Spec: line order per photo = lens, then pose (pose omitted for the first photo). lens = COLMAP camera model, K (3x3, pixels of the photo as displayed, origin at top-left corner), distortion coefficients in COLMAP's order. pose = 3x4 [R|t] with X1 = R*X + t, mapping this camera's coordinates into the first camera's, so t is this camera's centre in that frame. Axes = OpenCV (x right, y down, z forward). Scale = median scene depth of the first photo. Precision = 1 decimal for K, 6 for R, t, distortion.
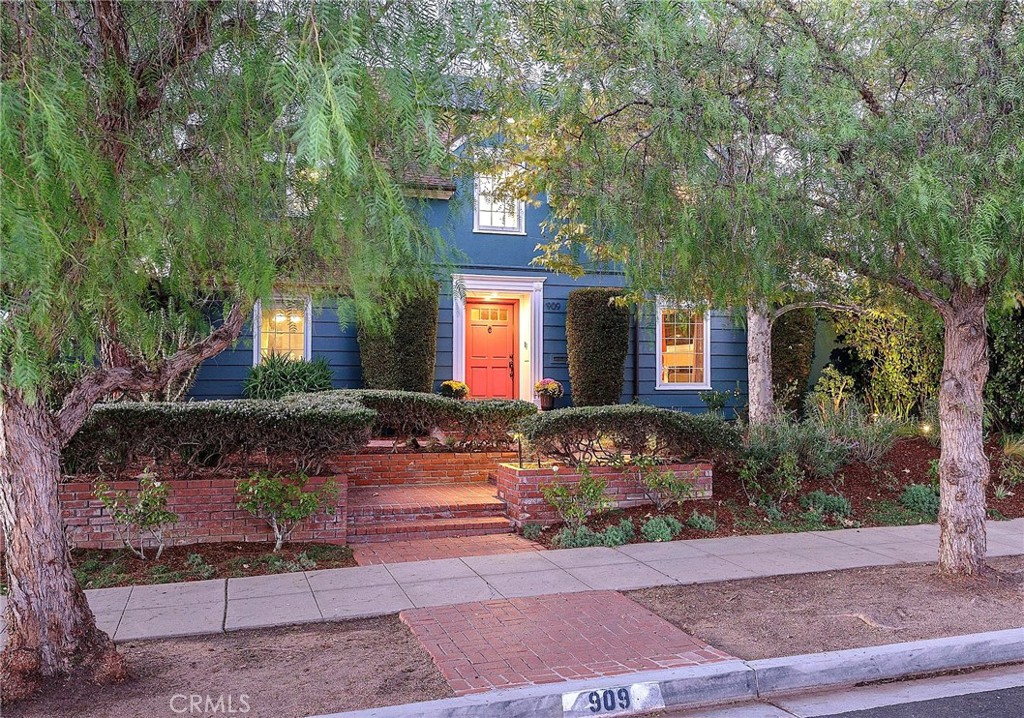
lens RADIAL K [[891.1, 0, 512.0], [0, 891.1, 359.0], [0, 0, 1]] dist [0.052532, -0.004027]
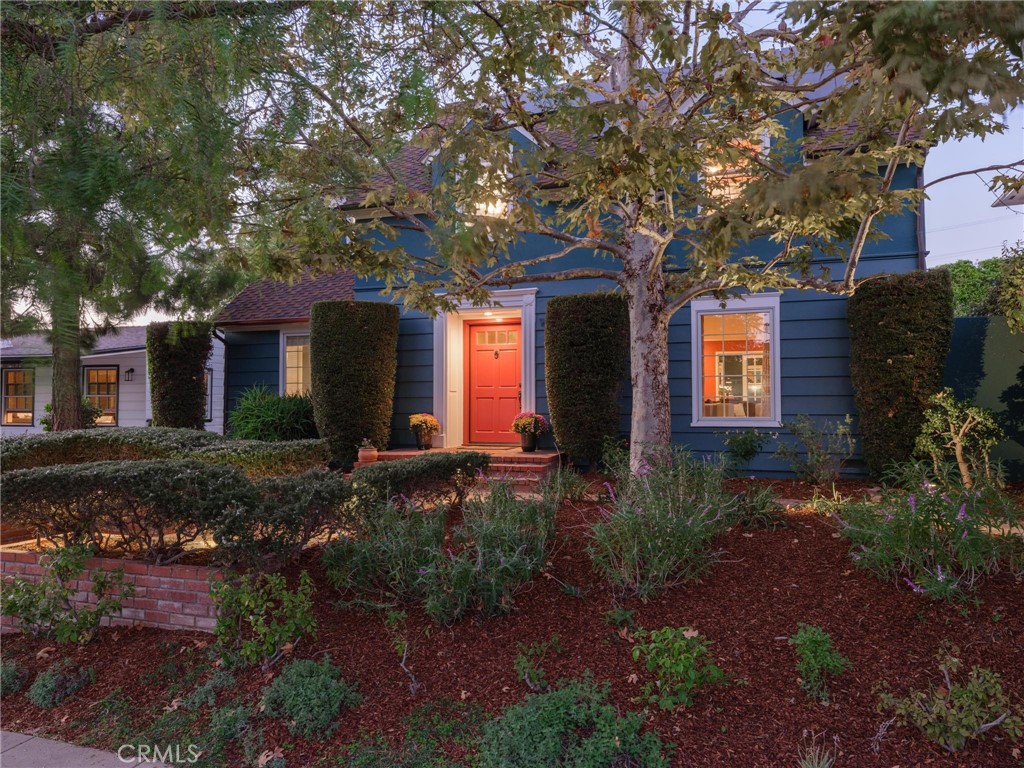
lens RADIAL K [[696.1, 0, 512.0], [0, 696.1, 384.0], [0, 0, 1]] dist [-0.005889, -0.006818]
pose [[0.808153, -0.020710, -0.588608, 0.400330], [0.016695, 0.999786, -0.012256, 0.004421], [0.588736, 0.000078, 0.808325, 0.476311]]
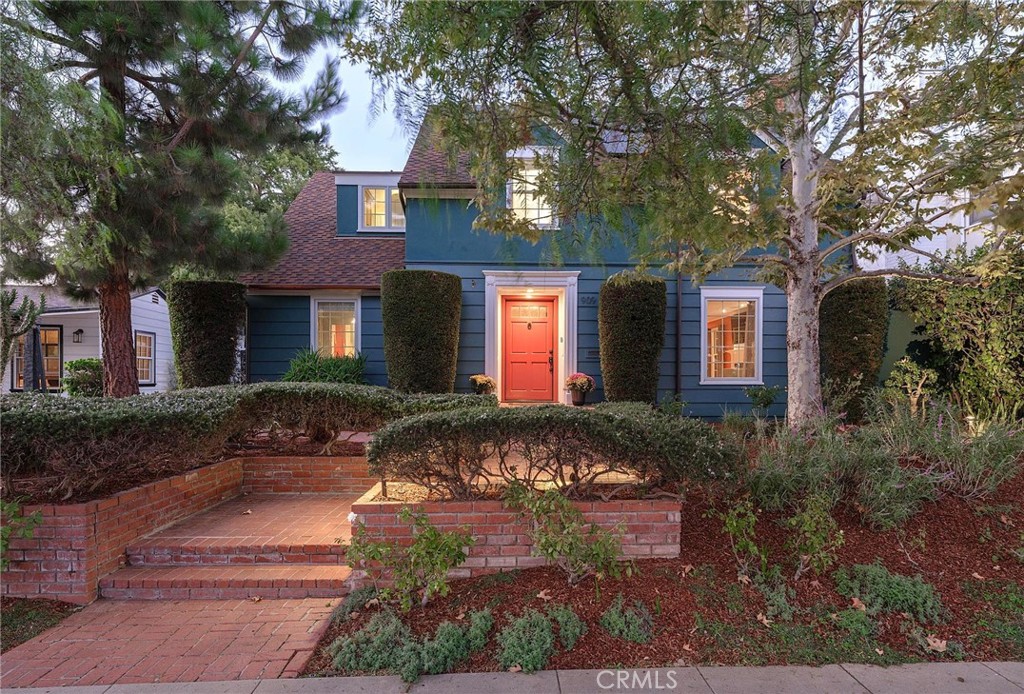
lens RADIAL K [[561.6, 0, 511.2], [0, 561.6, 382.1], [0, 0, 1]] dist [-0.005064, 0.014179]
pose [[0.962342, 0.002976, -0.271825, 0.136869], [0.004778, 0.999601, 0.027856, 0.014497], [0.271800, -0.028106, 0.961943, 0.377196]]
